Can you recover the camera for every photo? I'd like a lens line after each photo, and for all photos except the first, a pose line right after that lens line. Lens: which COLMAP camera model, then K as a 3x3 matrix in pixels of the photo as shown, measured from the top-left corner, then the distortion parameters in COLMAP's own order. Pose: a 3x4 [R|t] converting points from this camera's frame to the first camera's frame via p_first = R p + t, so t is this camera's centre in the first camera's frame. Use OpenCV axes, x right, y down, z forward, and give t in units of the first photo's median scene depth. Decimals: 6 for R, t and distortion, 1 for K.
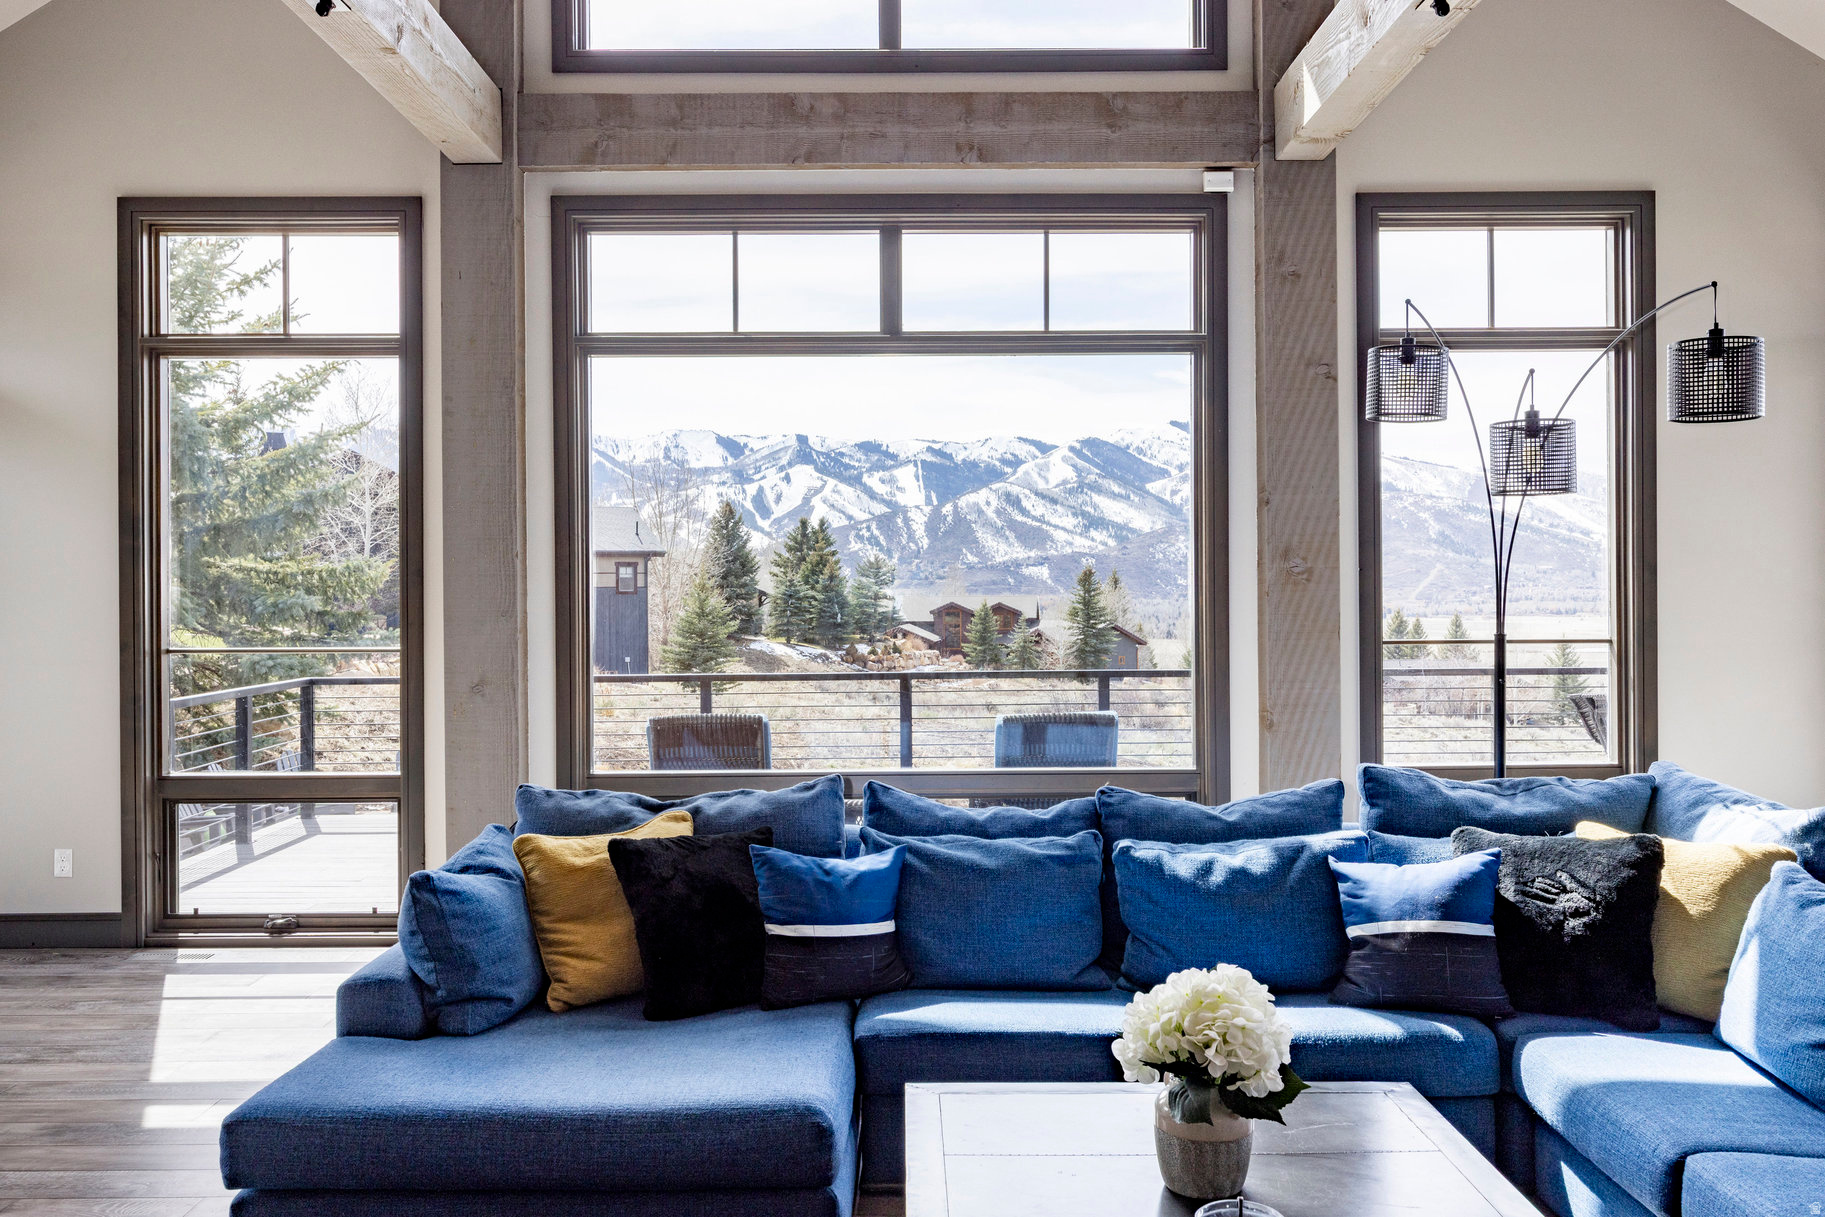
lens RADIAL K [[1521.5, 0, 956.8], [0, 1521.5, 572.0], [0, 0, 1]] dist [0.001461, 0.006794]
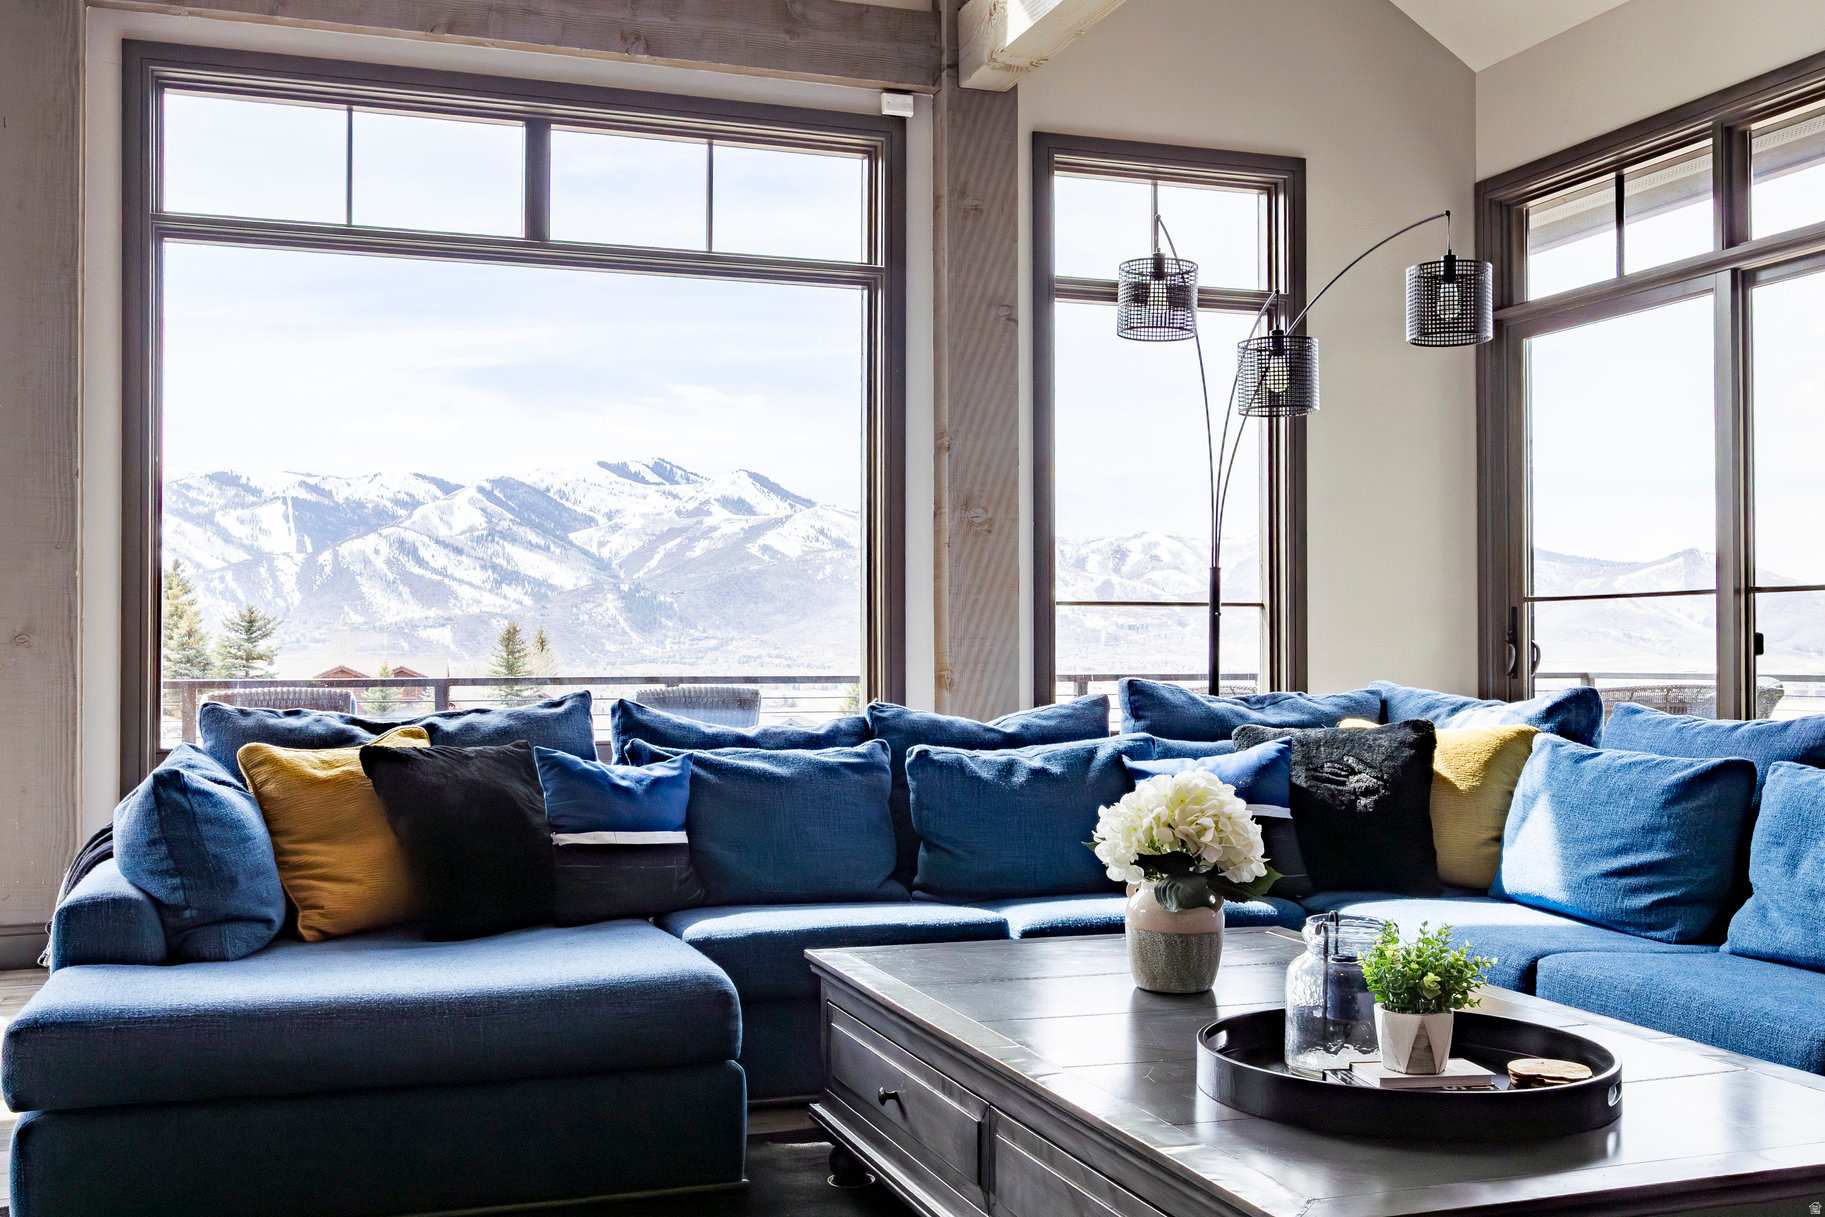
lens RADIAL K [[1759.7, 0, 912.5], [0, 1759.7, 608.5], [0, 0, 1]] dist [0.000975, -0.008944]
pose [[0.949624, 0.011485, 0.313180, -0.156134], [-0.006197, 0.999821, -0.017876, 0.072820], [-0.313330, 0.015035, 0.949525, -0.025021]]
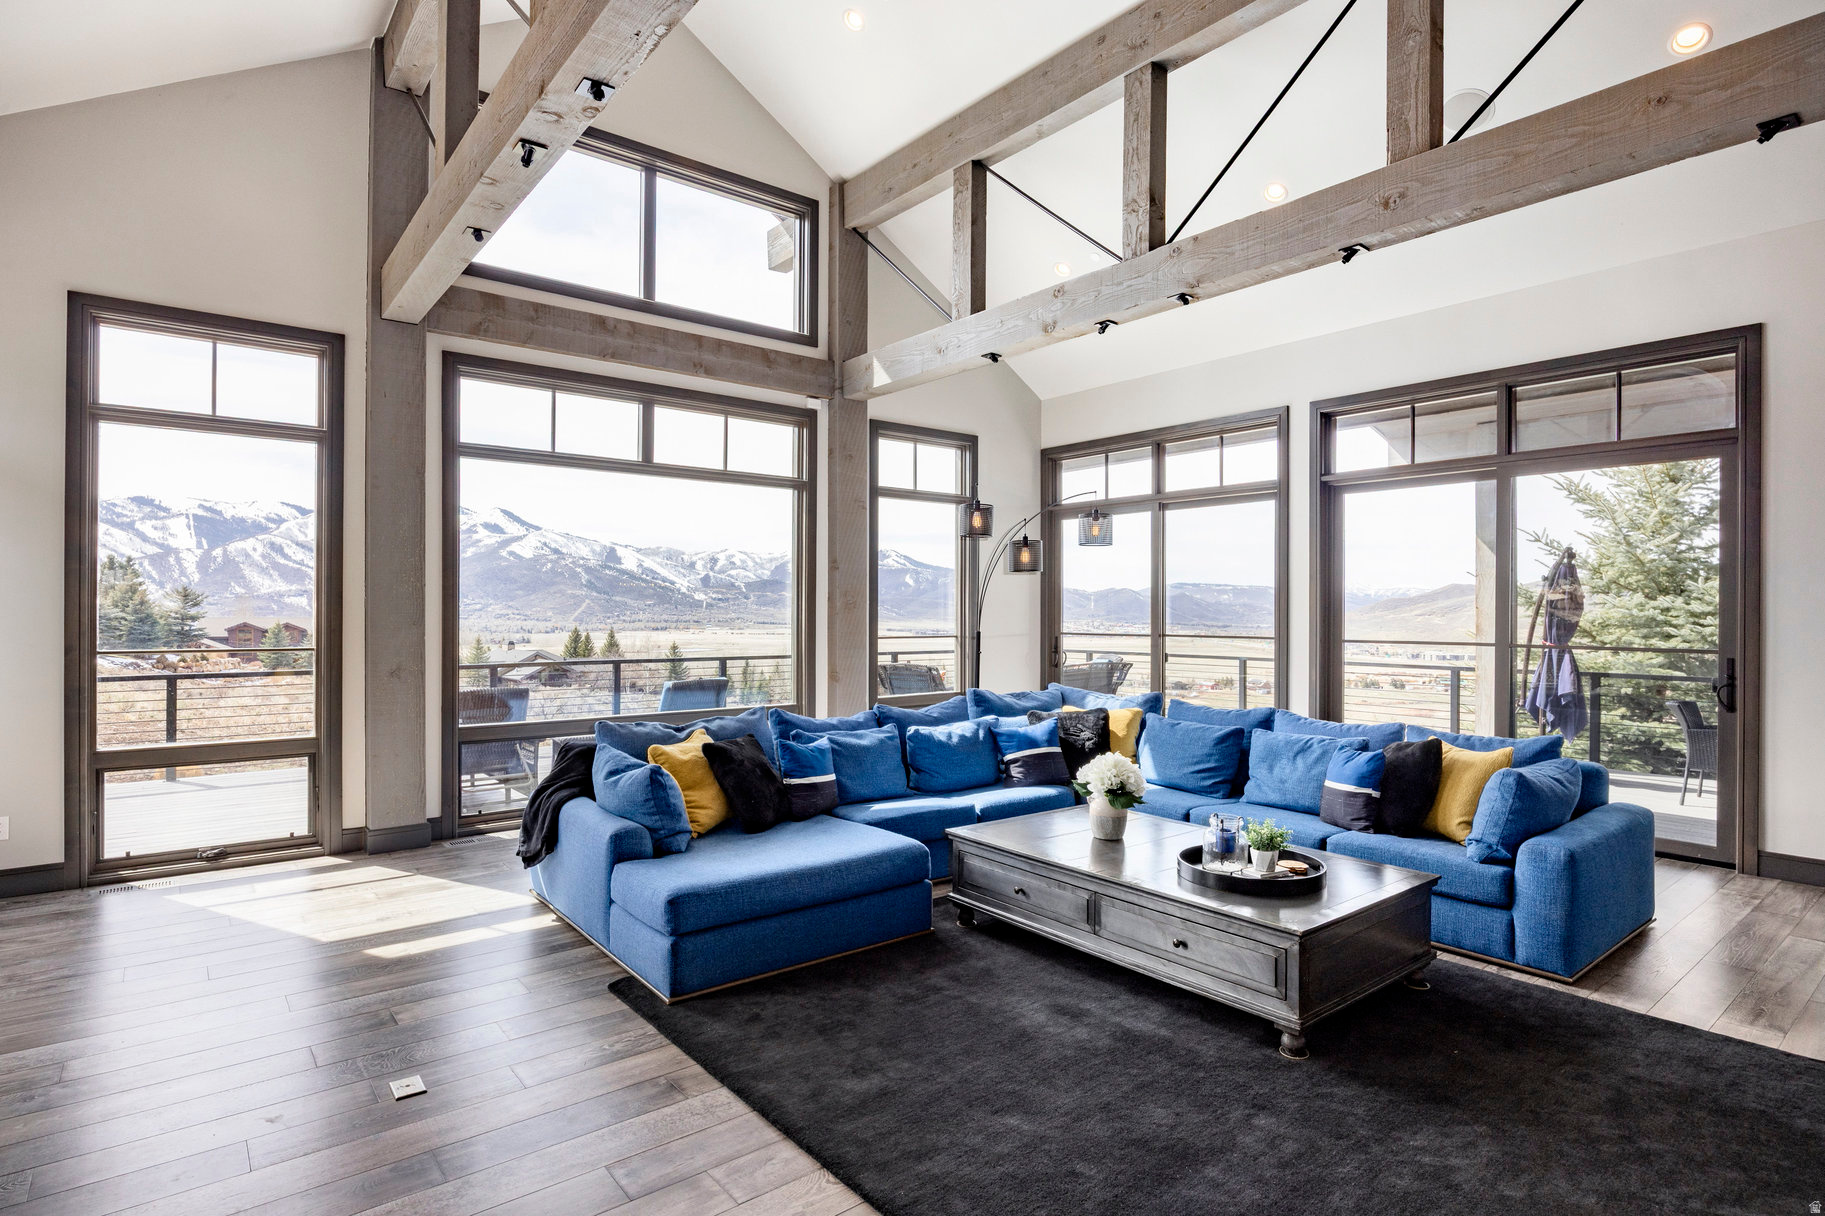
lens RADIAL K [[913.8, 0, 912.5], [0, 913.8, 608.0], [0, 0, 1]] dist [-0.004190, -0.000179]
pose [[0.794596, 0.010465, 0.607048, -0.445400], [-0.012663, 0.999920, -0.000664, 0.006225], [-0.607006, -0.007159, 0.794665, -0.016883]]
